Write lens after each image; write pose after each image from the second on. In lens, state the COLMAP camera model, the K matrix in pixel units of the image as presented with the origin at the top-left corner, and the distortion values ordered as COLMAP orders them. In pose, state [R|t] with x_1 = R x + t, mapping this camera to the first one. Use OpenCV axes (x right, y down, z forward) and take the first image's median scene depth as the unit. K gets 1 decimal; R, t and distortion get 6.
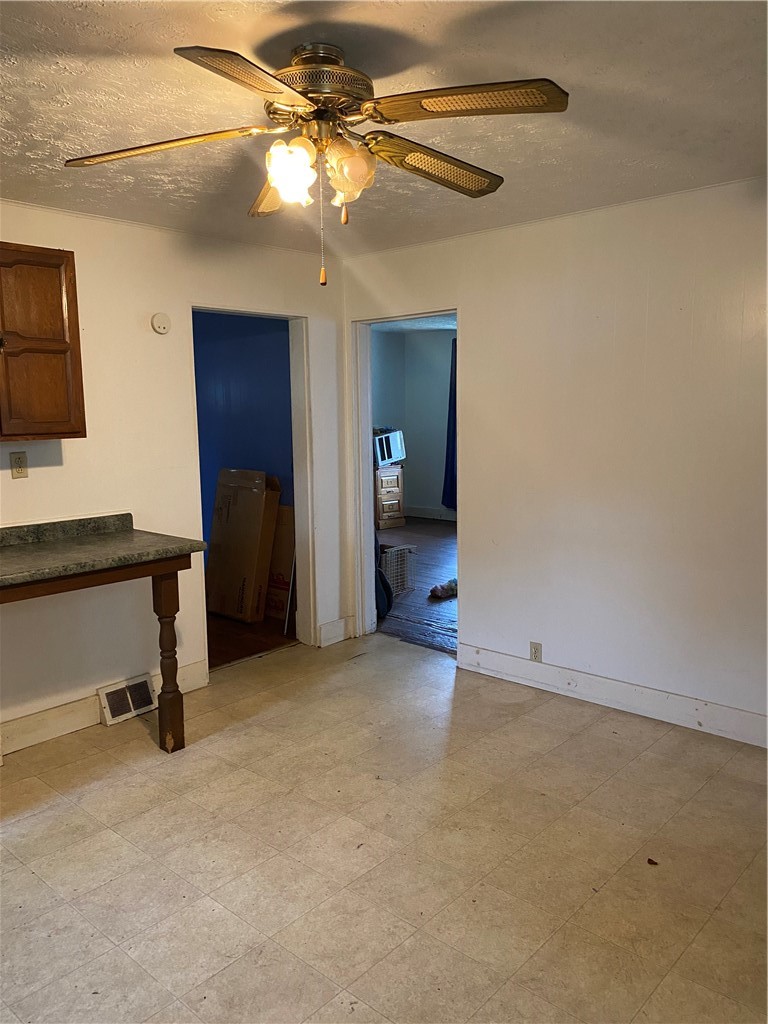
lens RADIAL K [[791.4, 0, 384.0], [0, 791.4, 512.0], [0, 0, 1]] dist [0.011038, -0.005323]
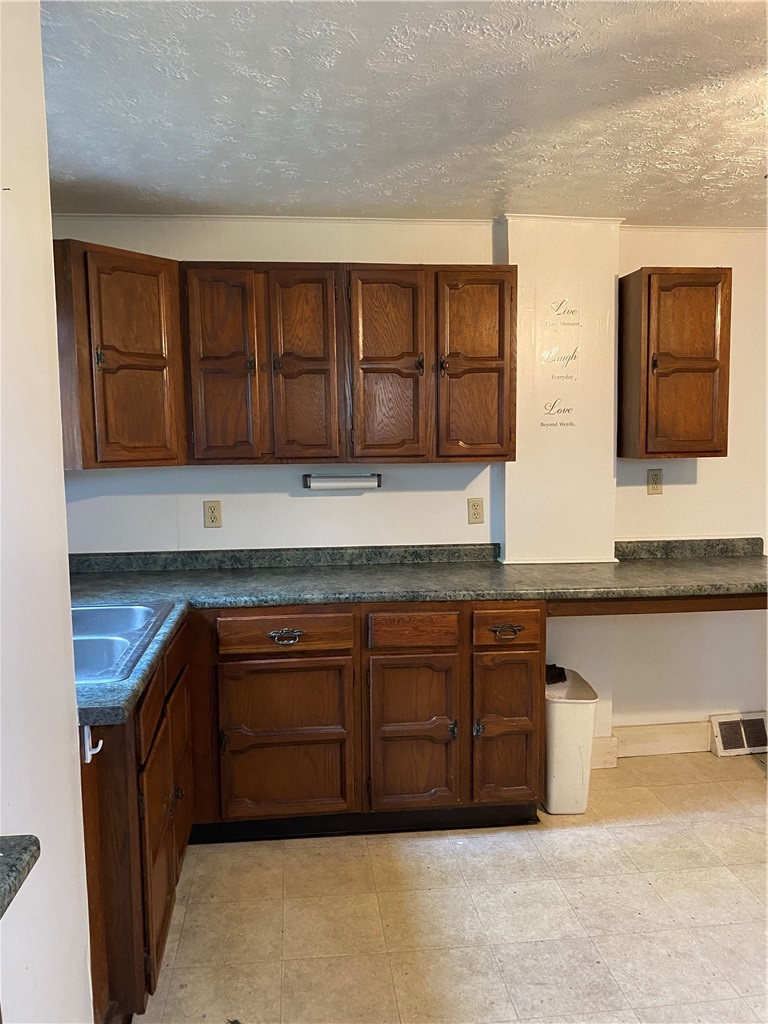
lens RADIAL K [[794.7, 0, 384.2], [0, 794.7, 509.9], [0, 0, 1]] dist [0.011807, -0.006143]
pose [[0.759245, 0.069292, -0.647106, -0.060764], [-0.086539, 0.996235, 0.005141, 0.002753], [0.645026, 0.052097, 0.762383, -0.015111]]
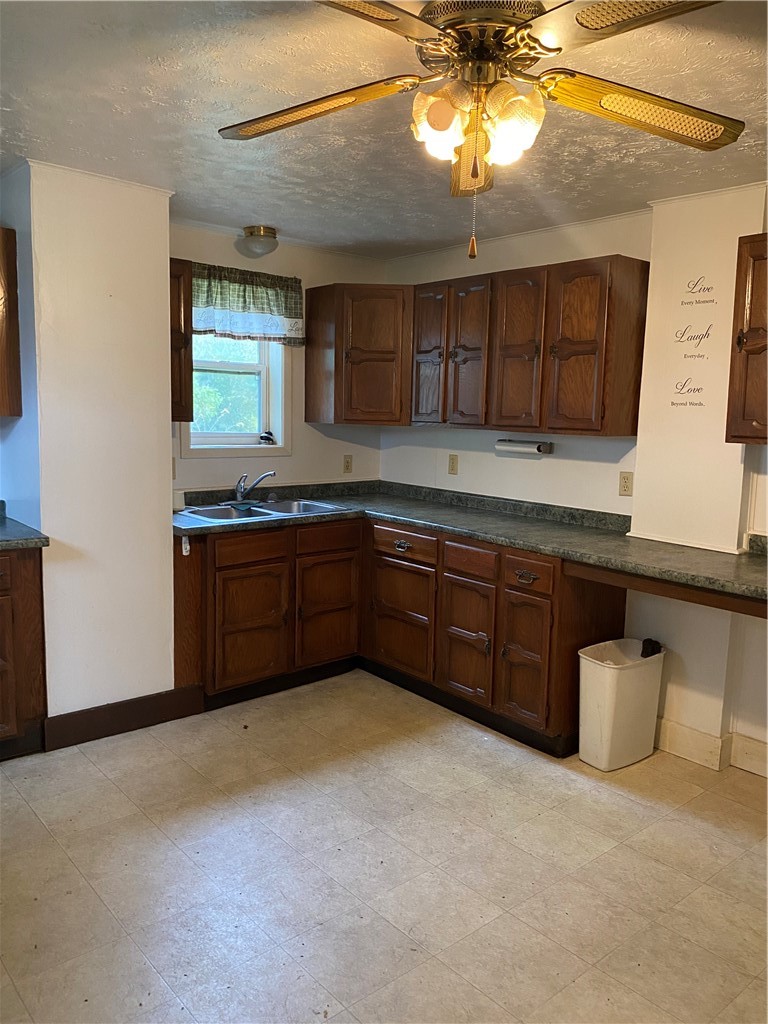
lens RADIAL K [[791.4, 0, 384.0], [0, 791.4, 512.0], [0, 0, 1]] dist [0.011038, -0.005323]
pose [[-0.132319, 0.142031, -0.980979, 0.520489], [-0.152559, 0.974970, 0.161738, -0.094476], [0.979397, 0.171058, -0.107339, 0.680516]]
